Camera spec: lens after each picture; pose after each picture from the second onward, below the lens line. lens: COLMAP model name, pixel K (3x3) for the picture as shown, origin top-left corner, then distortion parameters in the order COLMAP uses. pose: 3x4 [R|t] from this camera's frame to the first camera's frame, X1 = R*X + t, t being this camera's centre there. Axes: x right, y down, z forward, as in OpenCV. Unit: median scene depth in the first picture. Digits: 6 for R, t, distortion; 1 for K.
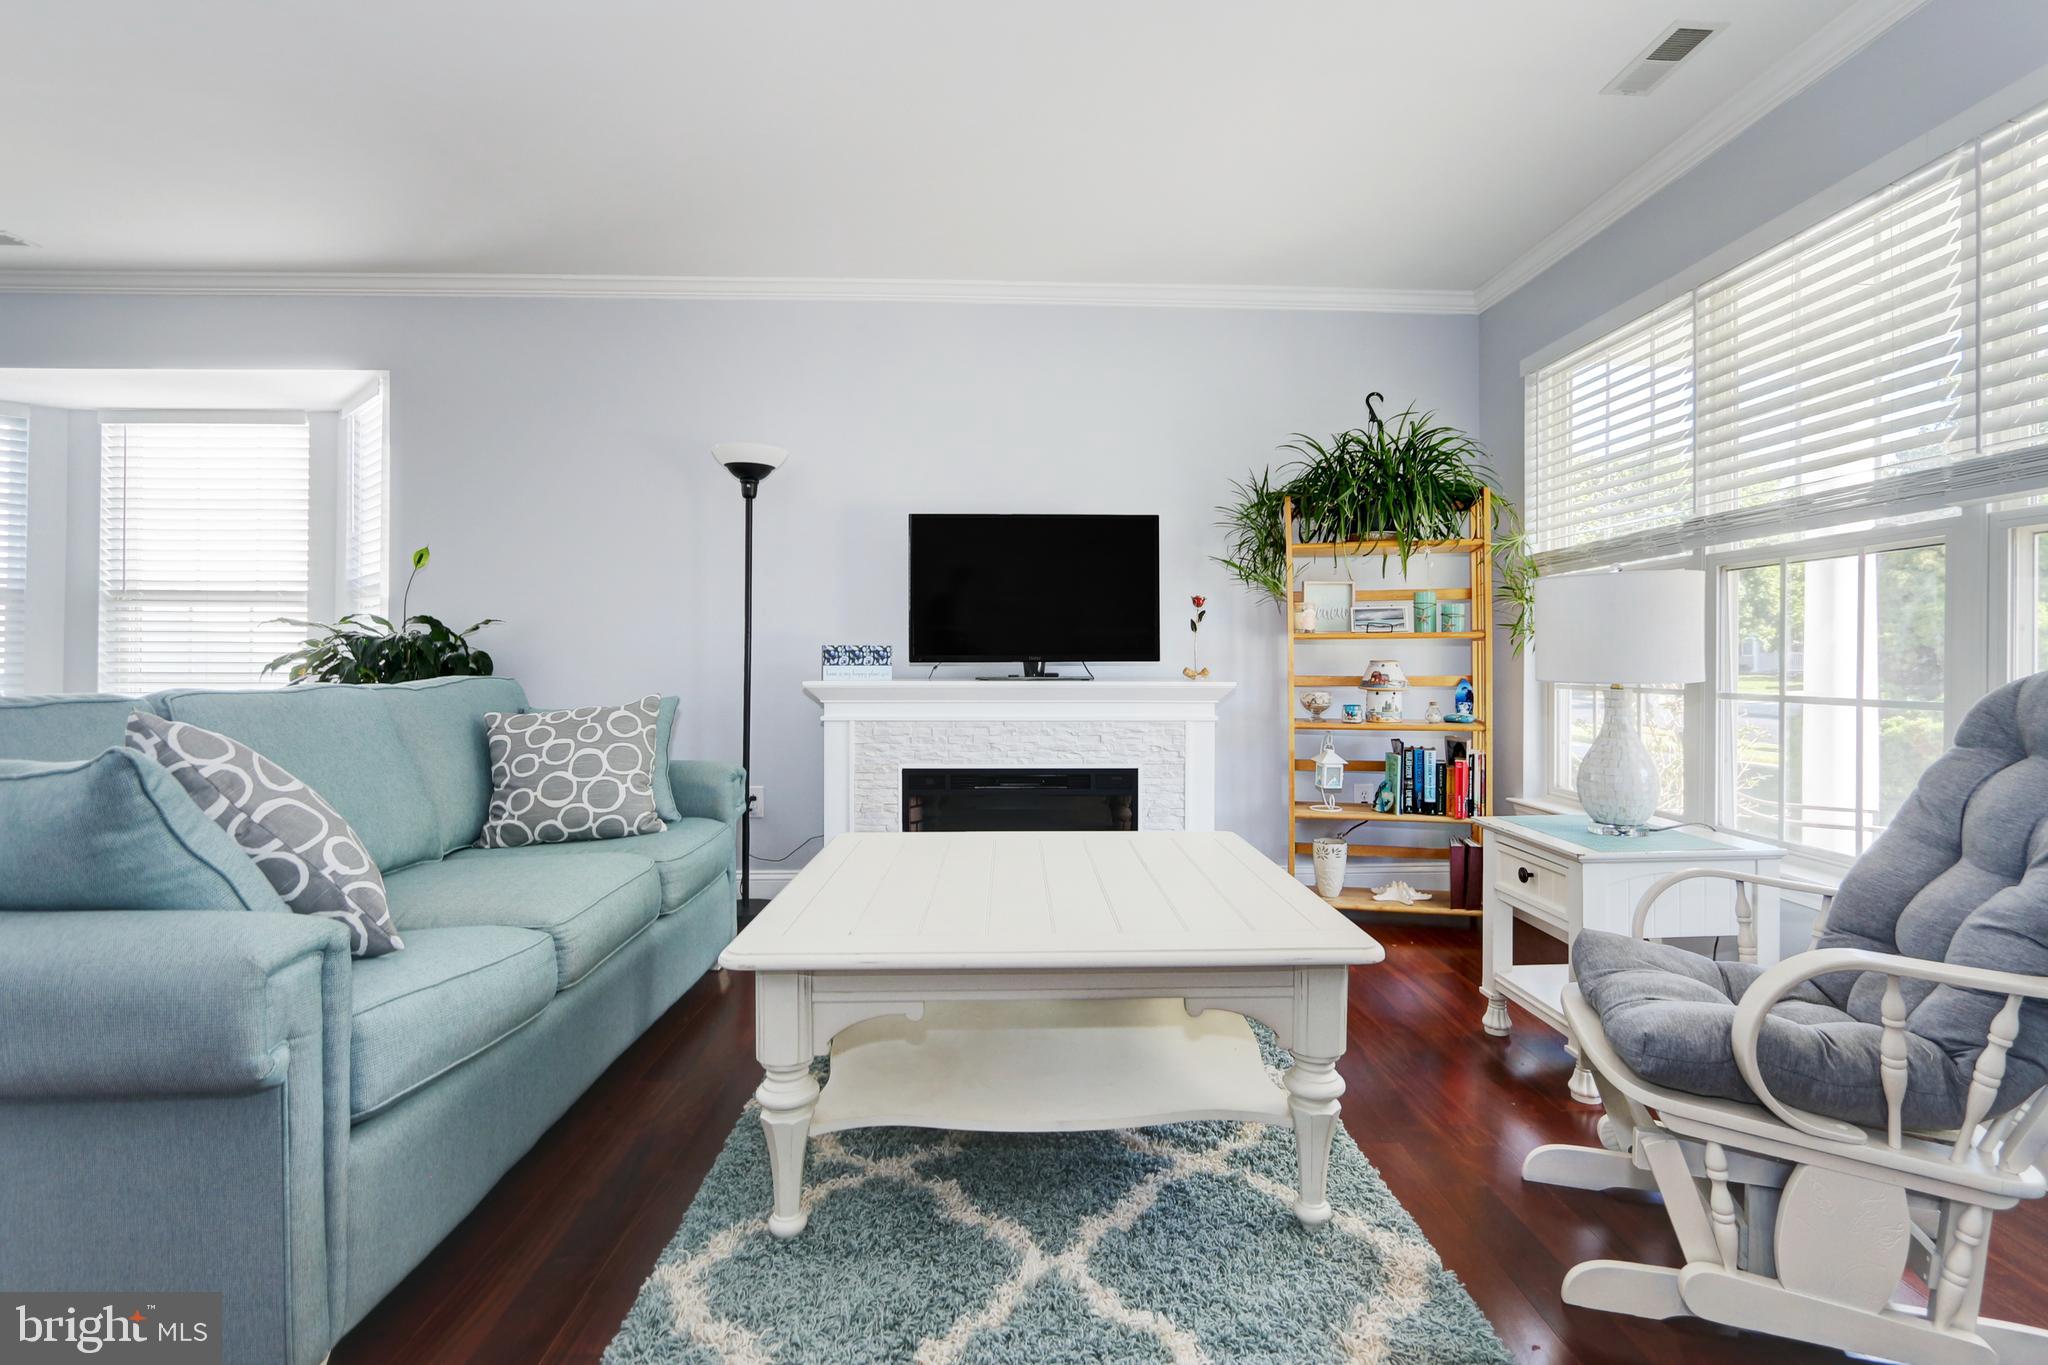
lens RADIAL K [[972.8, 0, 1057.5], [0, 972.8, 663.2], [0, 0, 1]] dist [-0.029298, 0.011775]
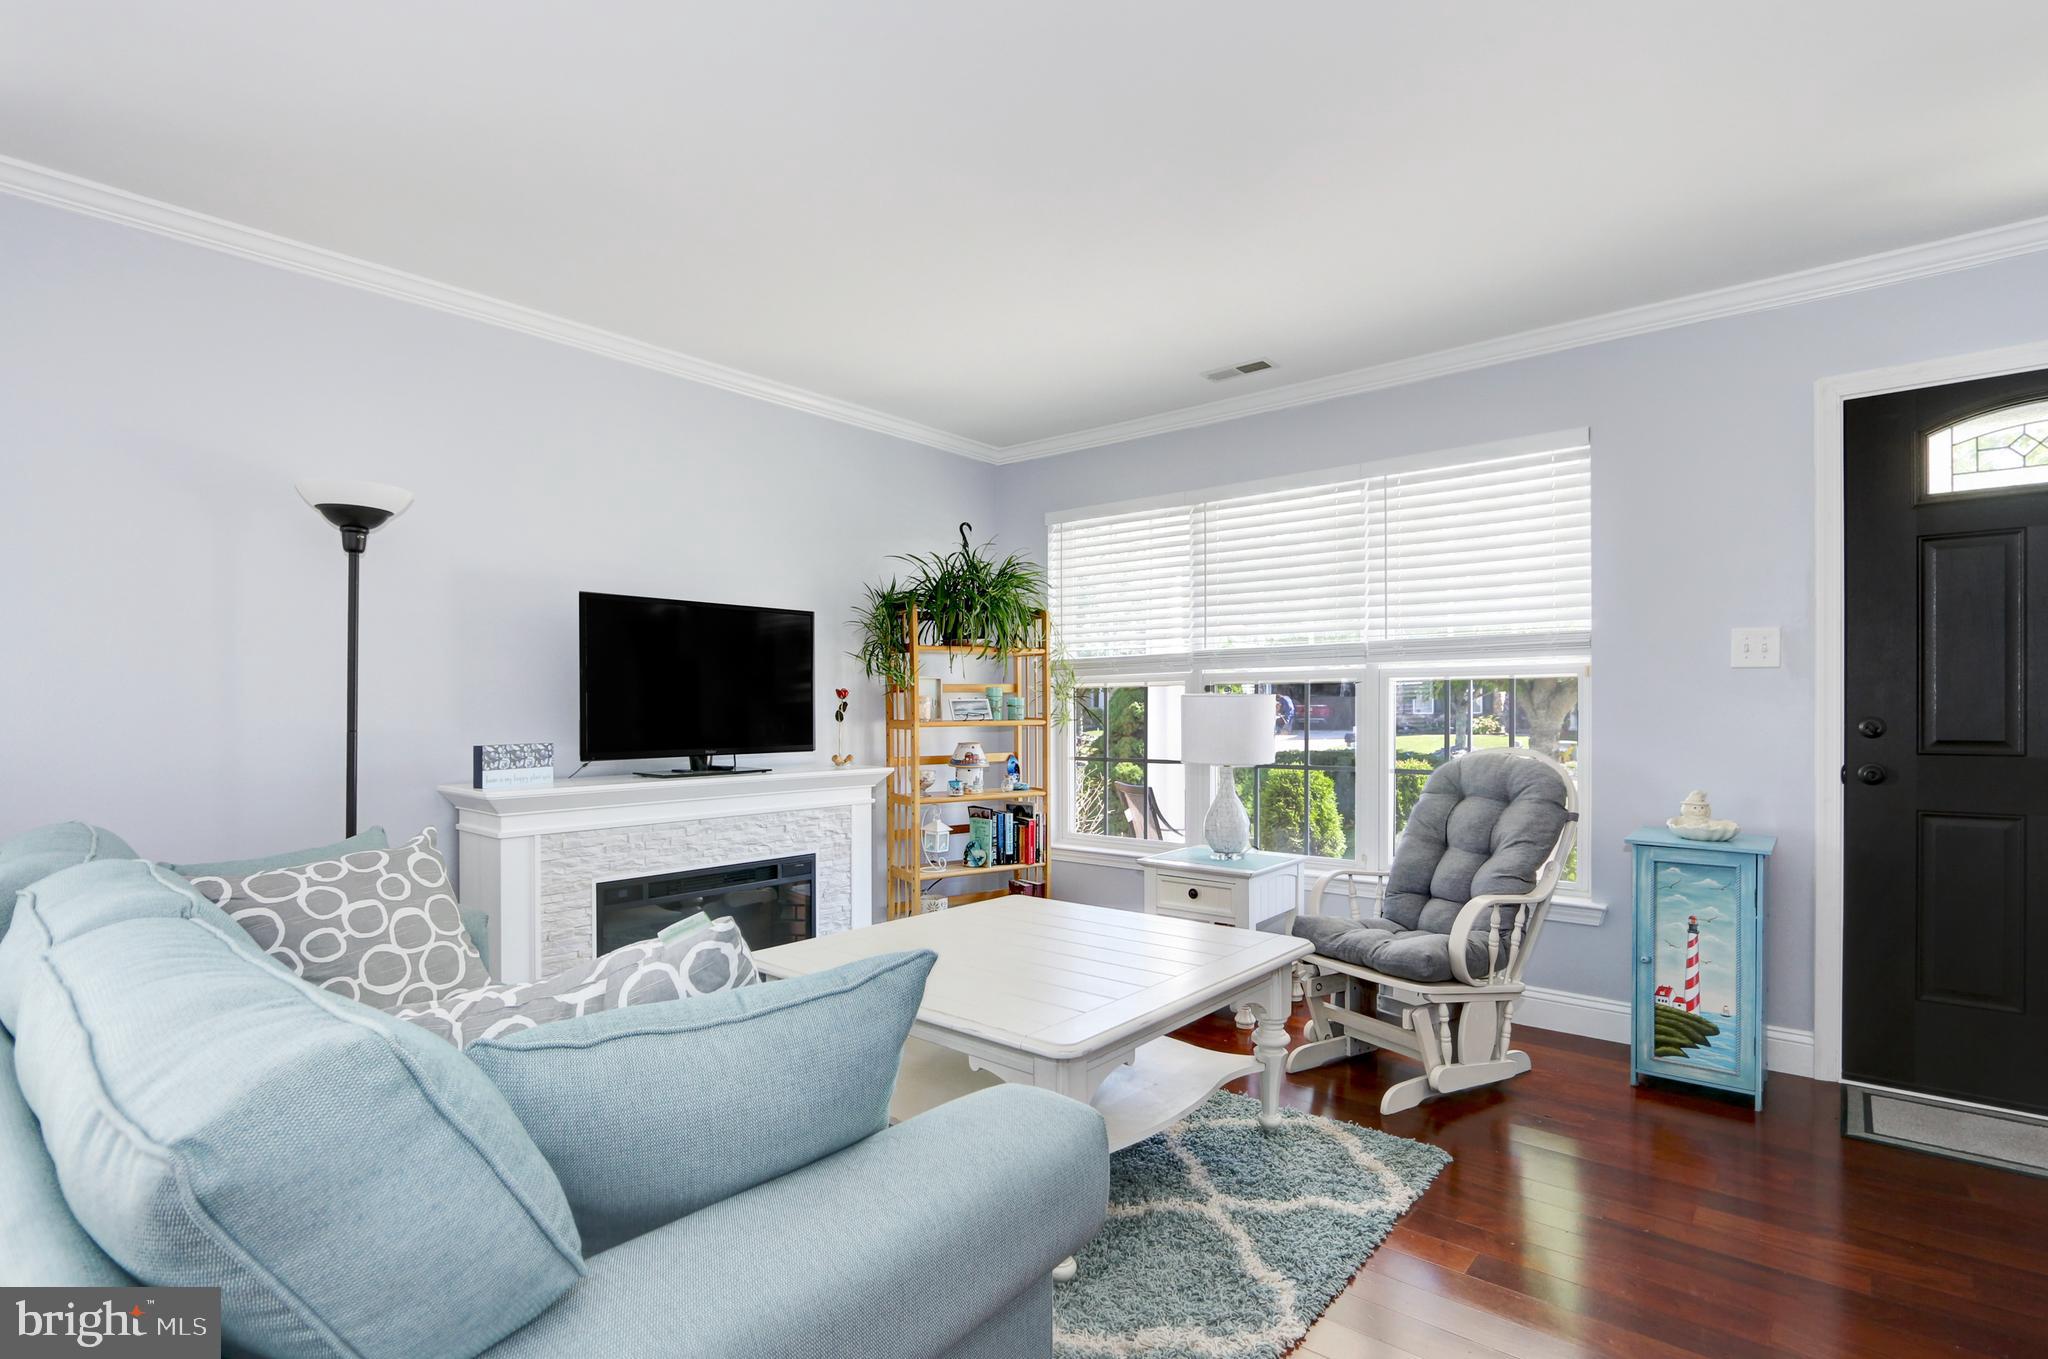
lens RADIAL K [[982.4, 0, 1055.8], [0, 982.4, 713.6], [0, 0, 1]] dist [-0.014712, 0.000928]
pose [[0.668300, -0.008431, 0.743844, -0.540303], [0.007161, 0.999962, 0.004900, -0.047244], [-0.743858, 0.002052, 0.668335, 0.094946]]
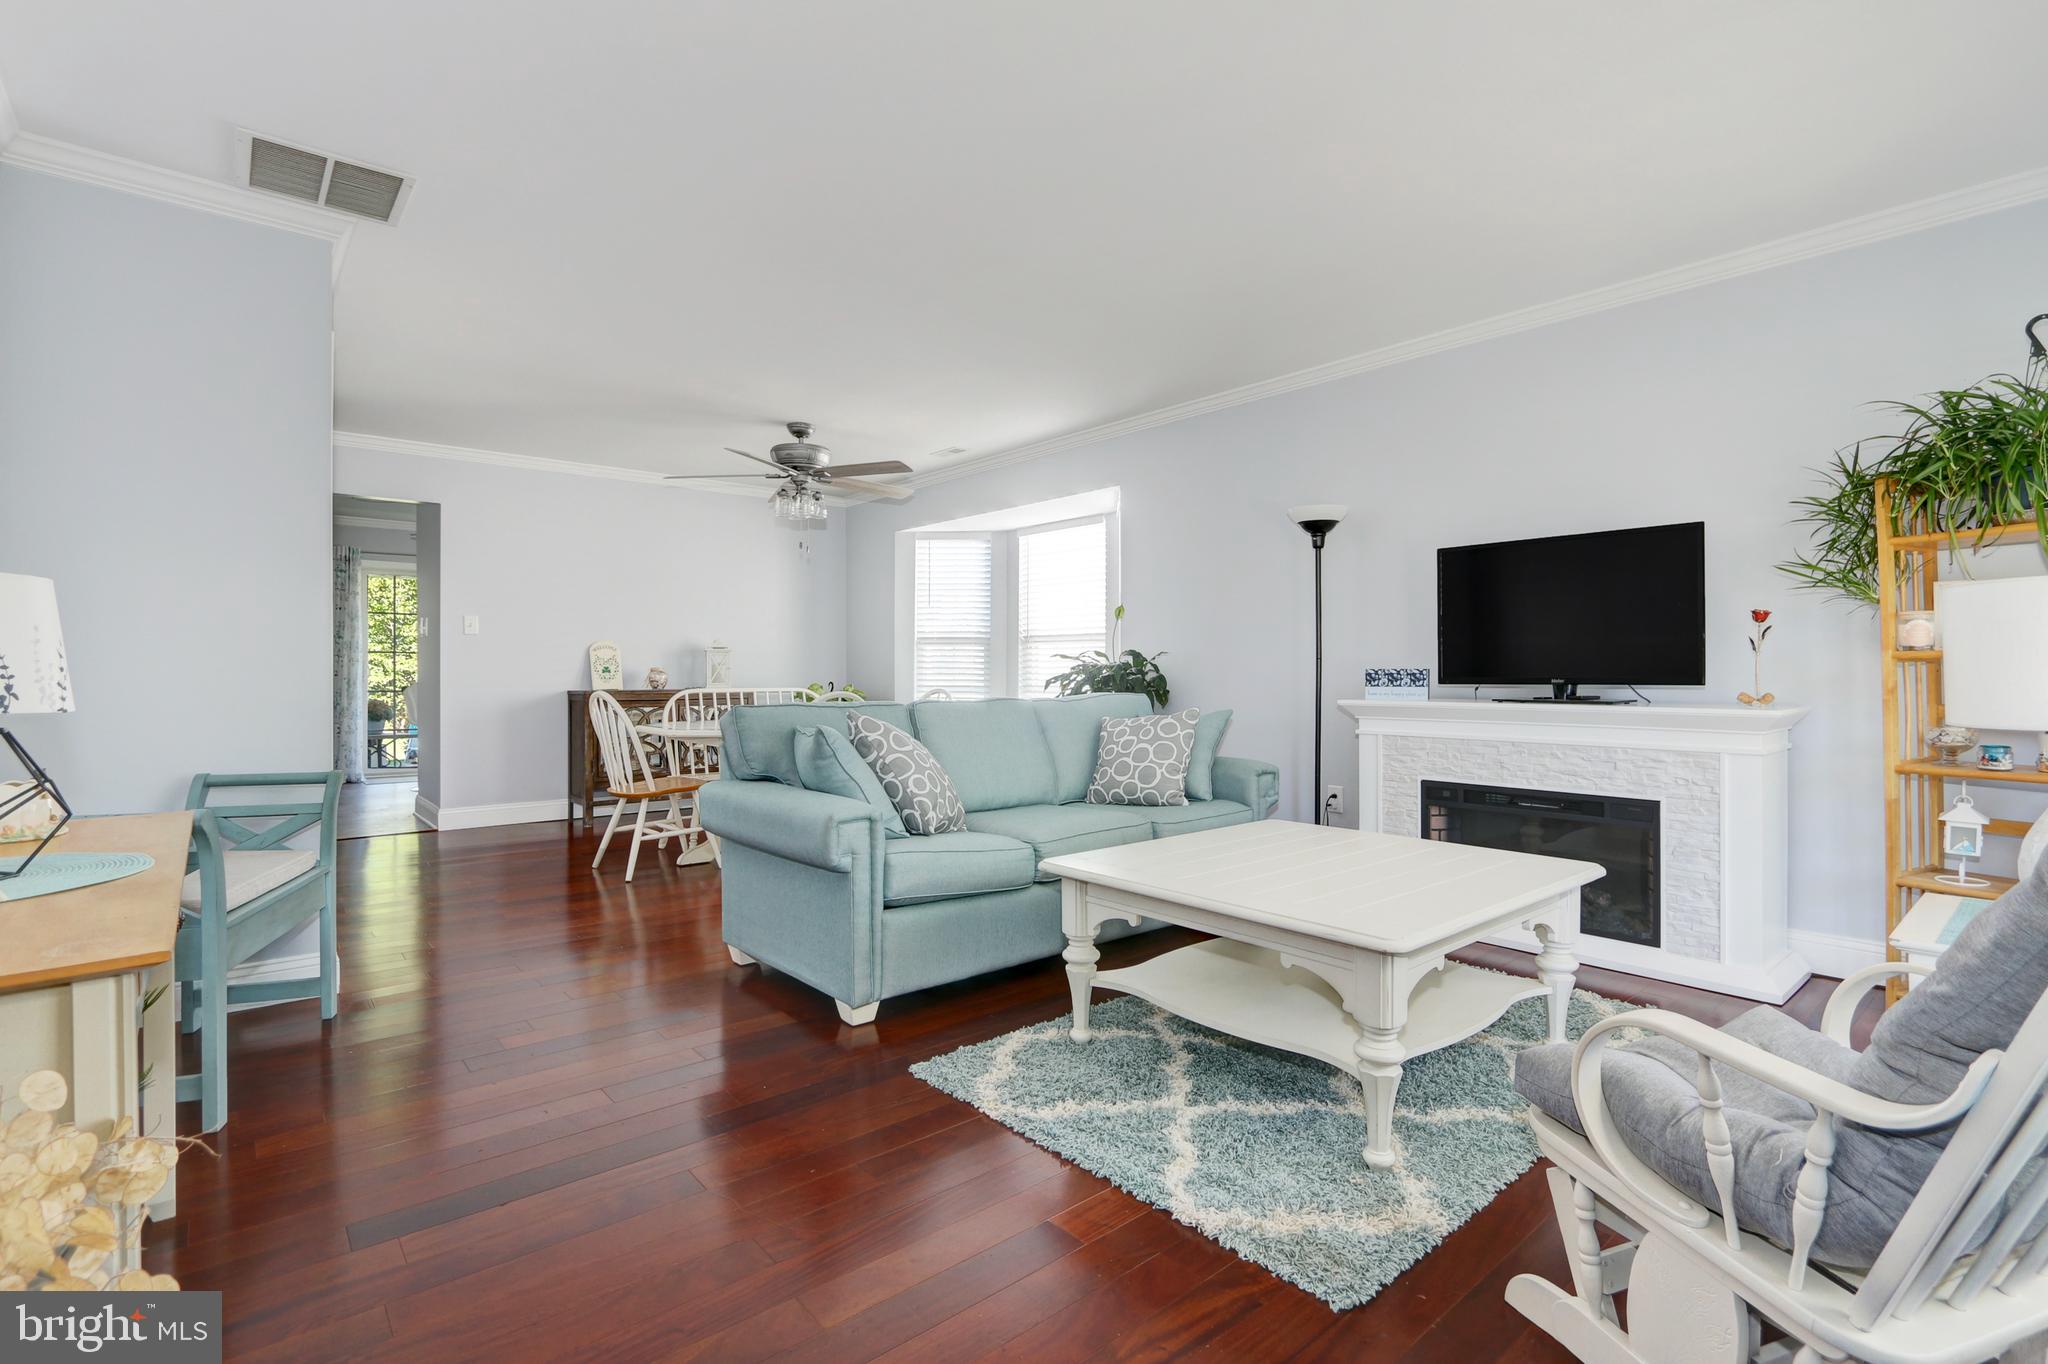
lens RADIAL K [[977.9, 0, 1039.2], [0, 977.9, 672.4], [0, 0, 1]] dist [-0.014085, 0.000315]
pose [[0.614533, -0.001547, -0.788890, 0.454423], [0.002446, 0.999997, -0.000056, -0.015759], [0.788888, -0.001895, 0.614535, -0.033023]]
